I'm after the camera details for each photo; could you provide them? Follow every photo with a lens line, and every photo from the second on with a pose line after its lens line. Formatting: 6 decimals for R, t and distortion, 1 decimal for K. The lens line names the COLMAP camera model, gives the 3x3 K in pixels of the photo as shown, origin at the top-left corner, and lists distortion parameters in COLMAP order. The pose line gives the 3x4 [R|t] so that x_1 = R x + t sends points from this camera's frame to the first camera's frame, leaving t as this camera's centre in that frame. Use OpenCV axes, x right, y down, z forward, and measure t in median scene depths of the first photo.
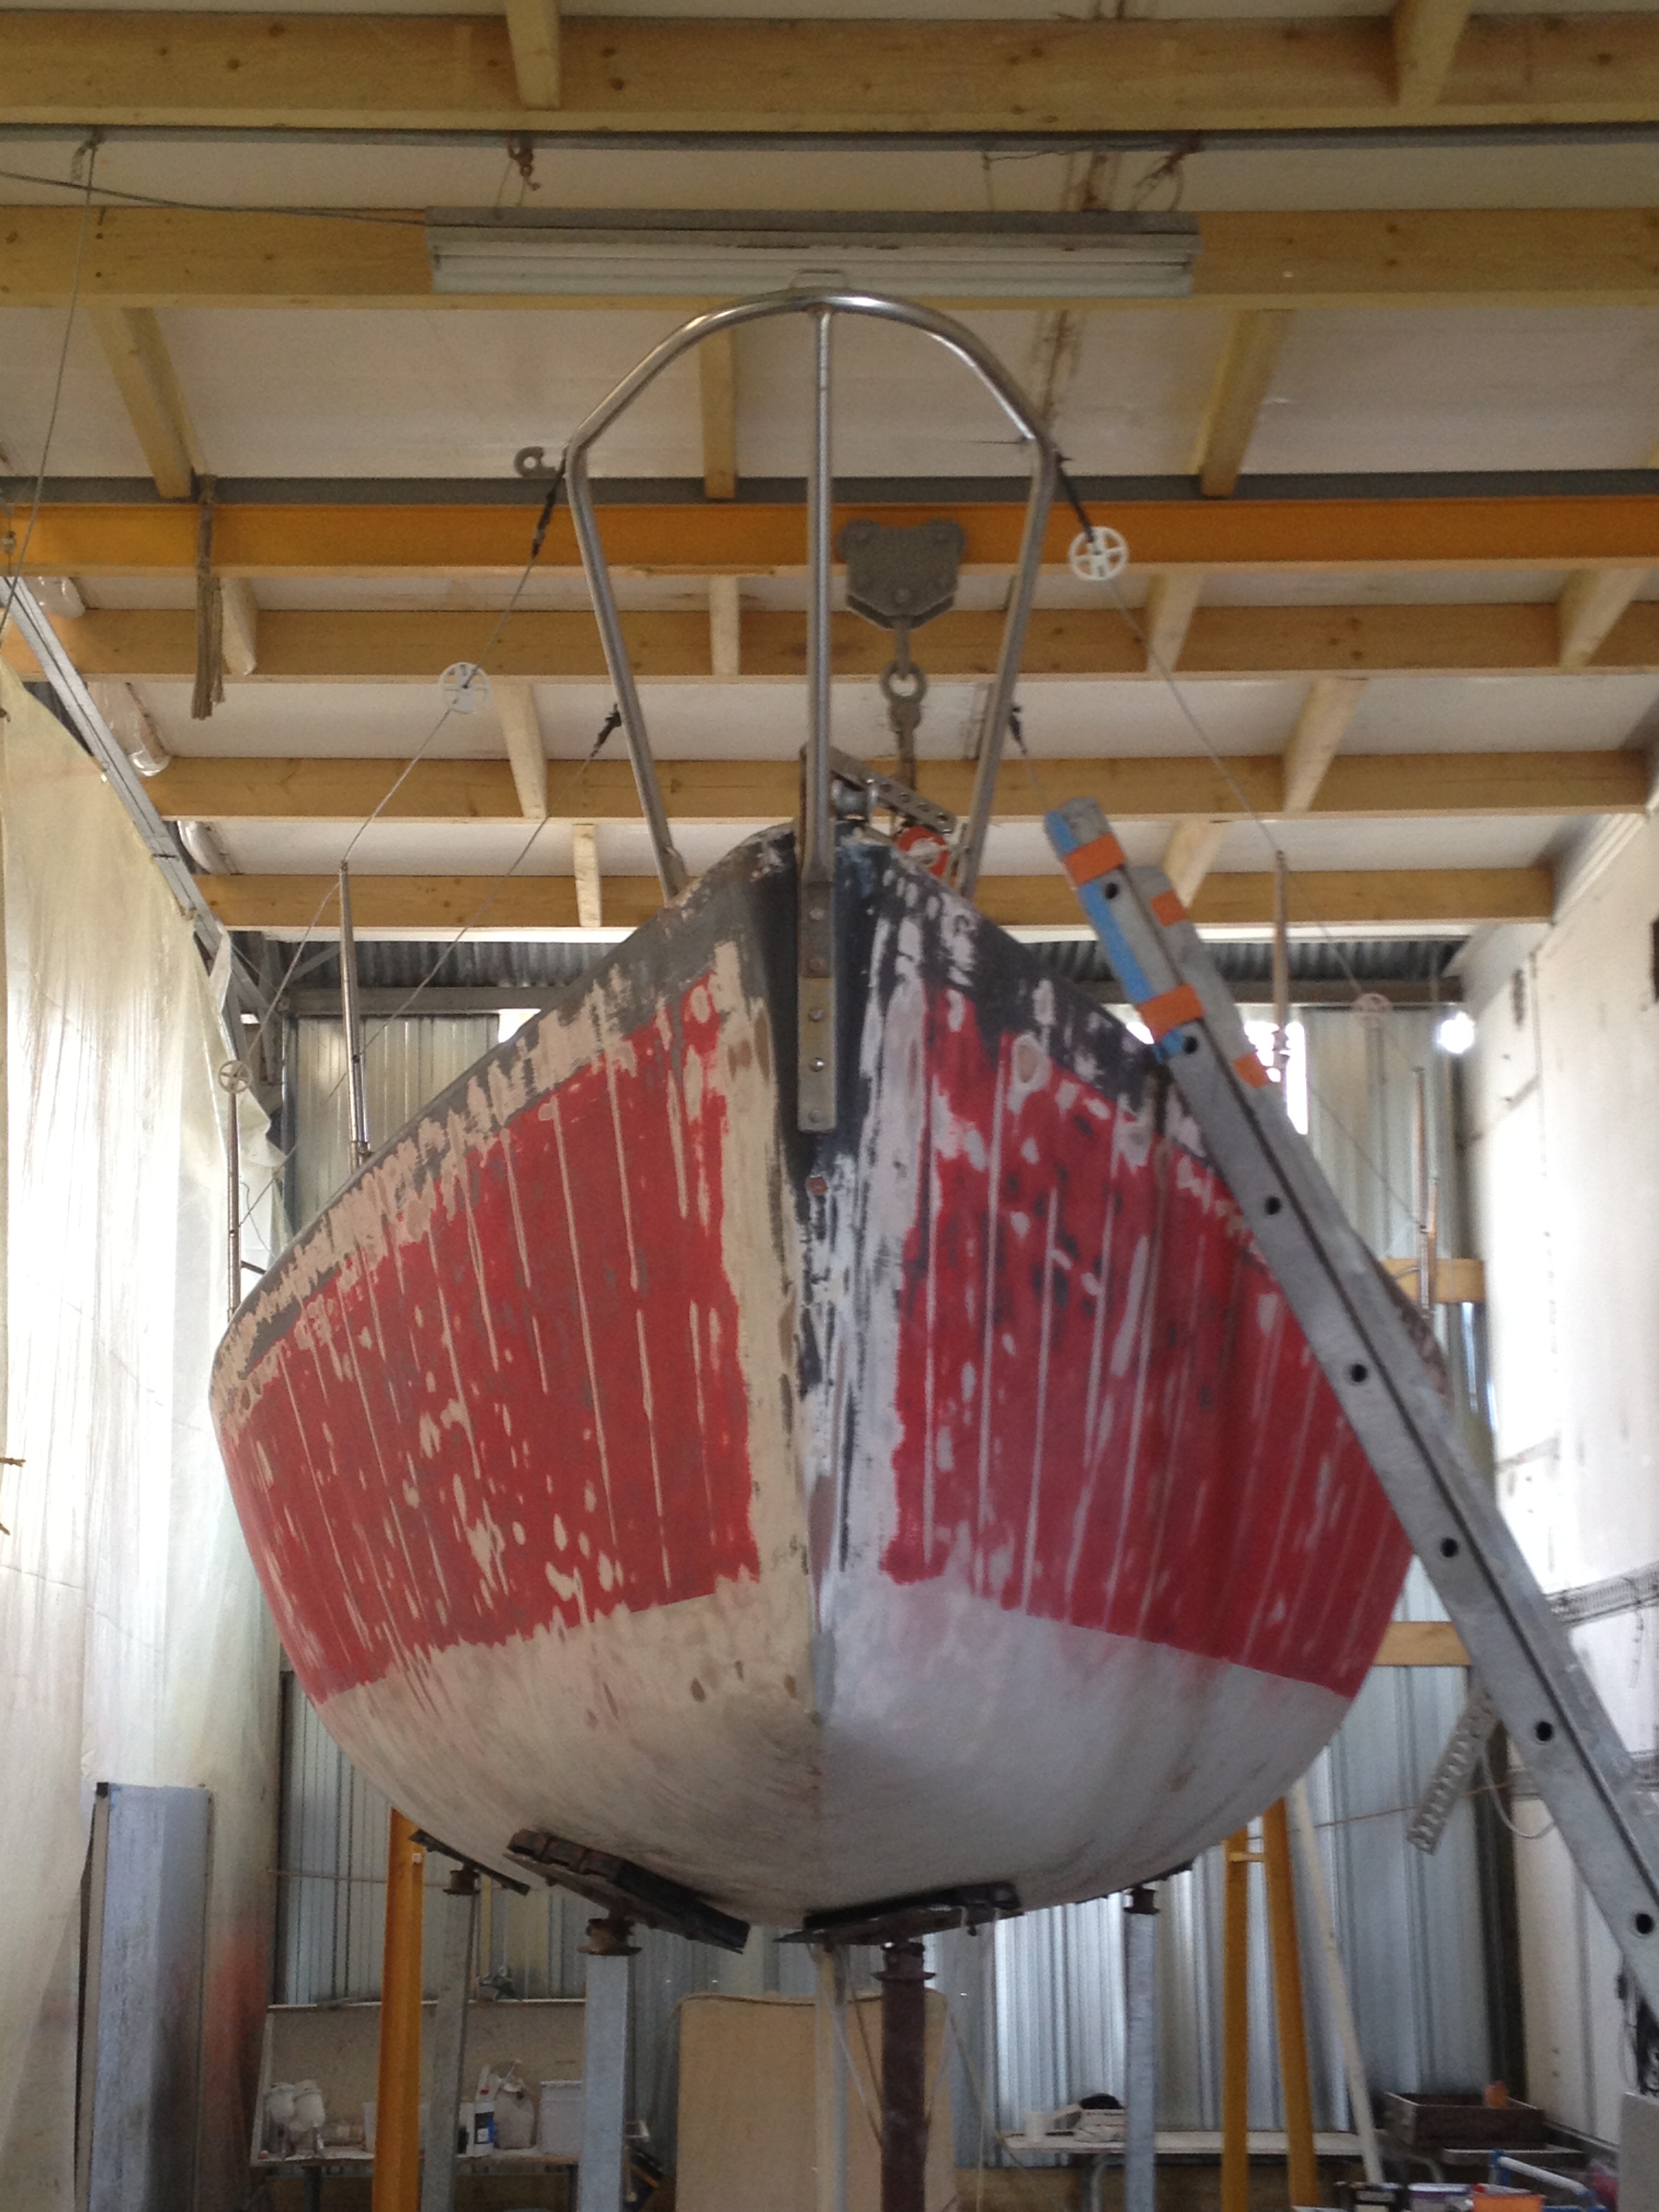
lens RADIAL K [[3531.2, 0, 829.5], [0, 3531.2, 1106.0], [0, 0, 1]] dist [0.092588, 0.059197]
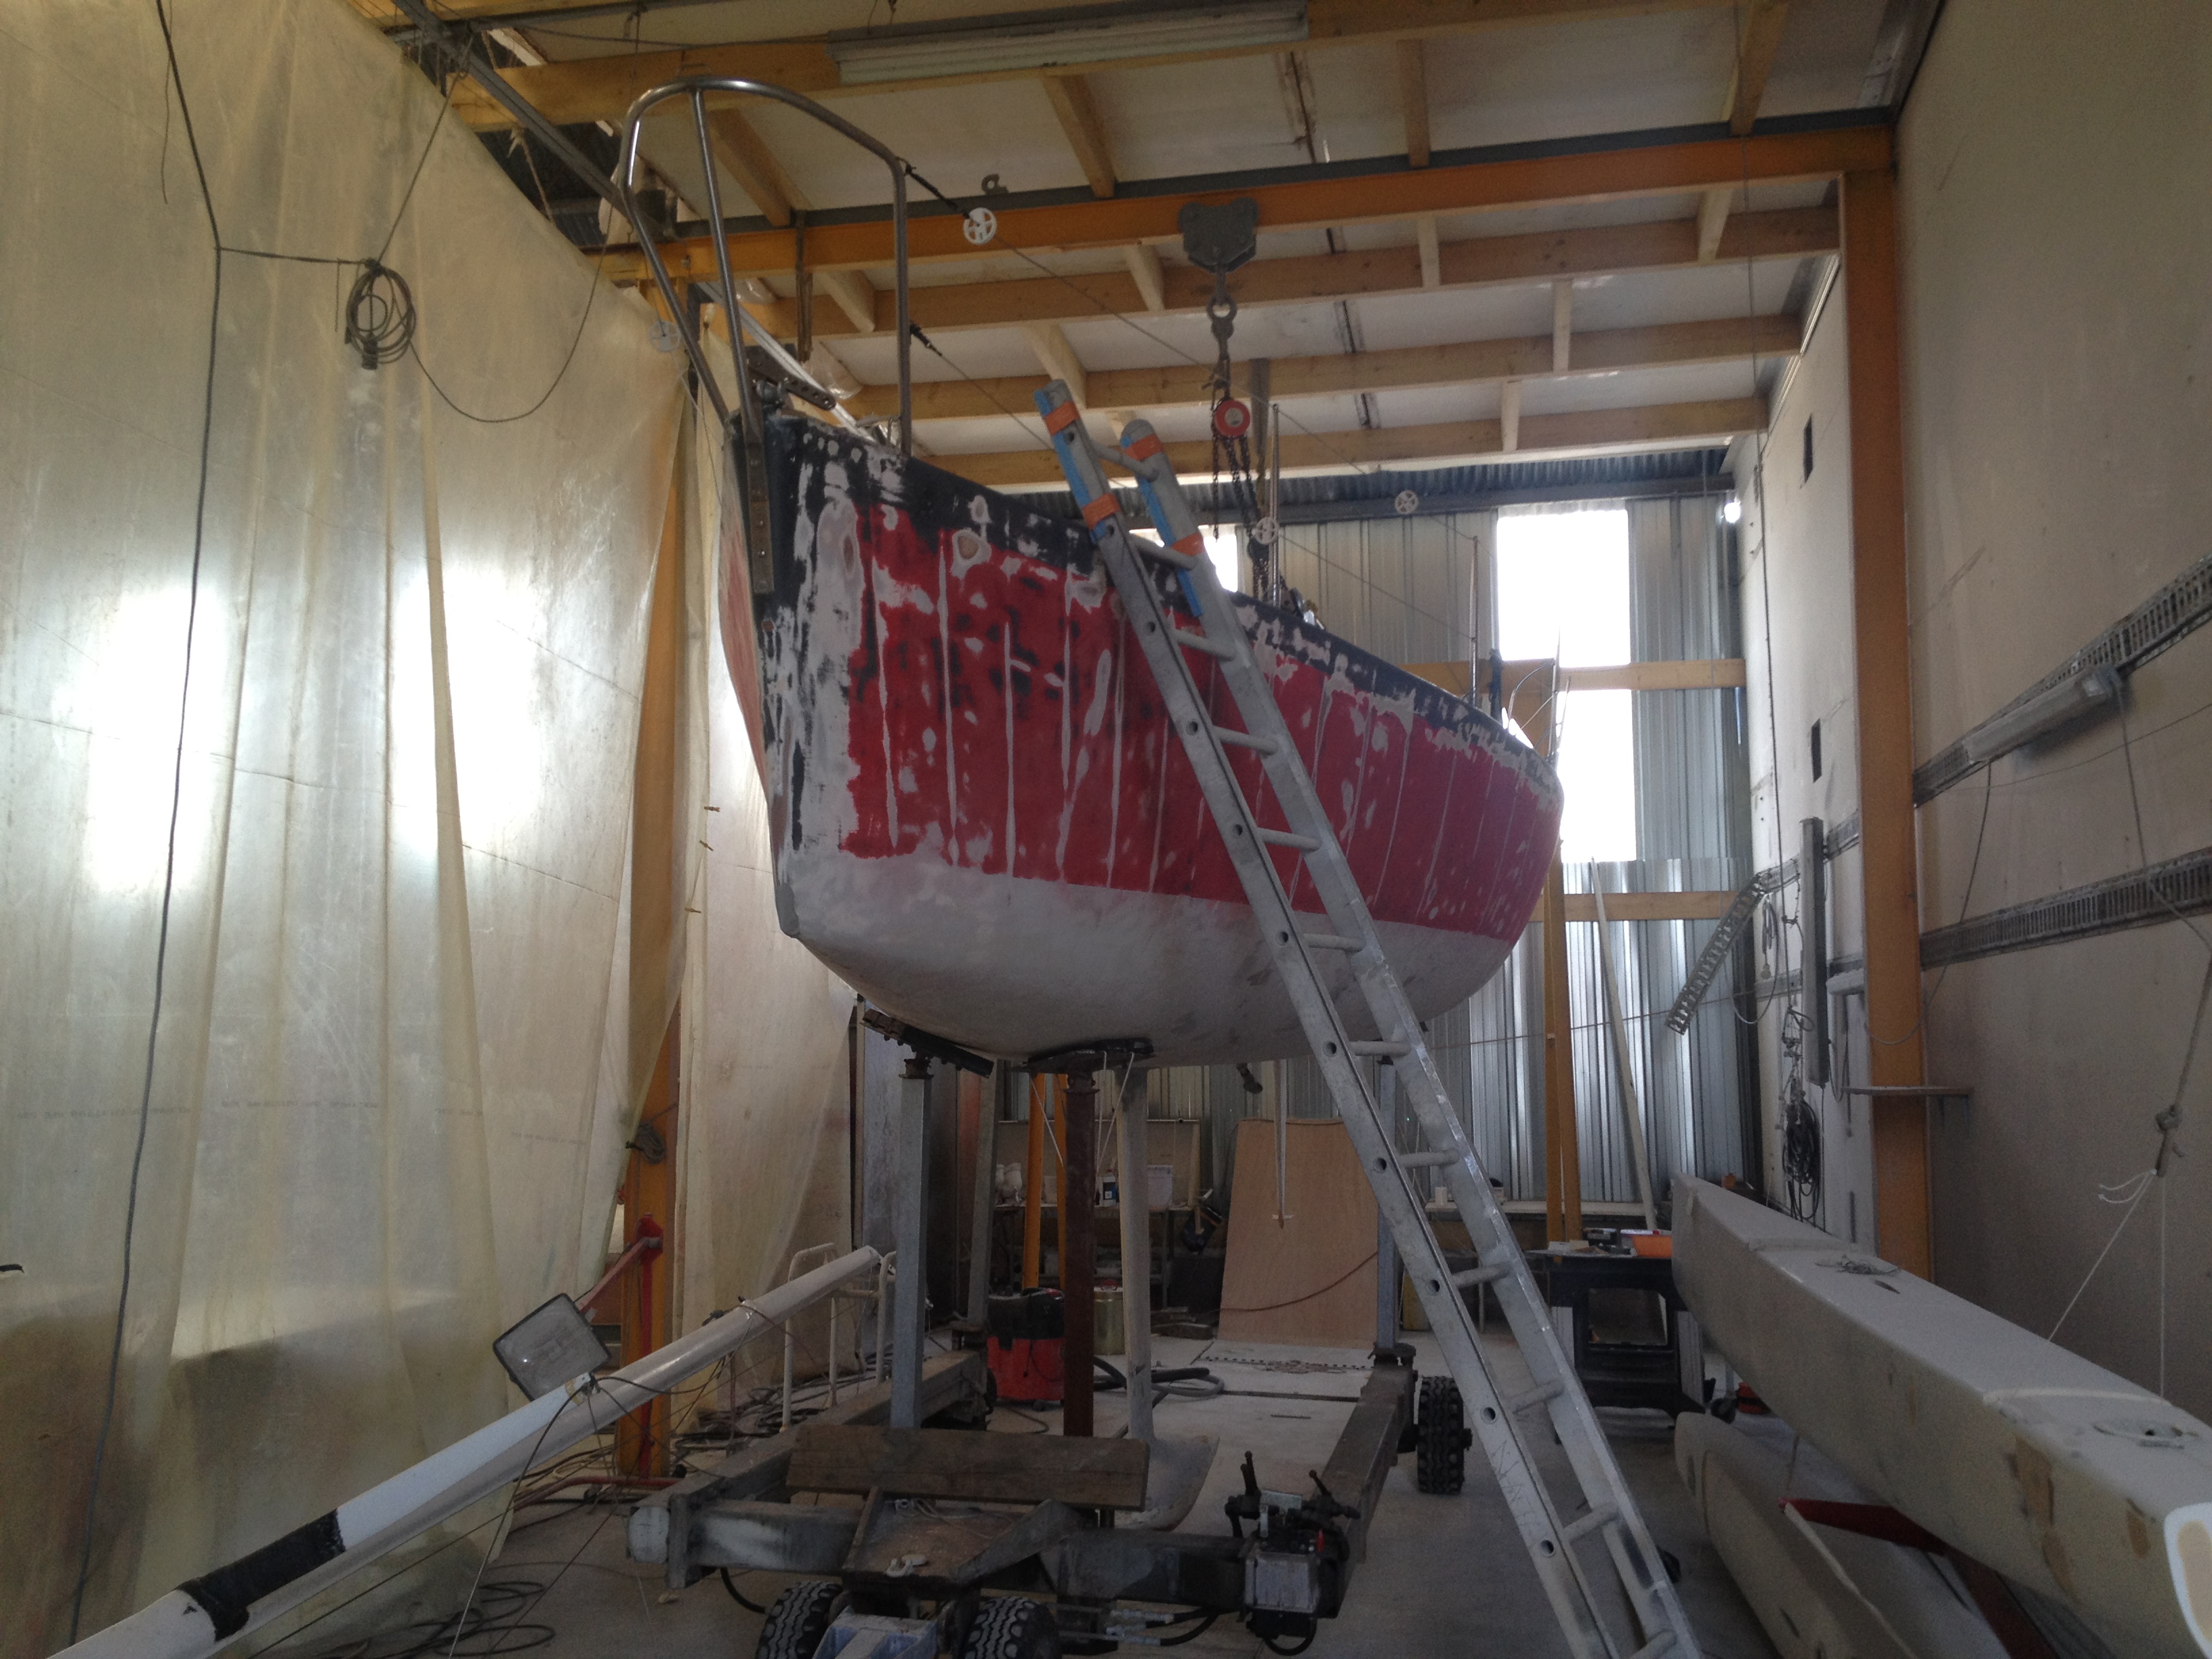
lens RADIAL K [[2184.4, 0, 1104.7], [0, 2184.4, 875.0], [0, 0, 1]] dist [0.173852, -0.443103]
pose [[0.975531, -0.018808, -0.219057, 0.332022], [0.046522, 0.991432, 0.122058, 0.017121], [0.214884, -0.129262, 0.968048, -0.006044]]
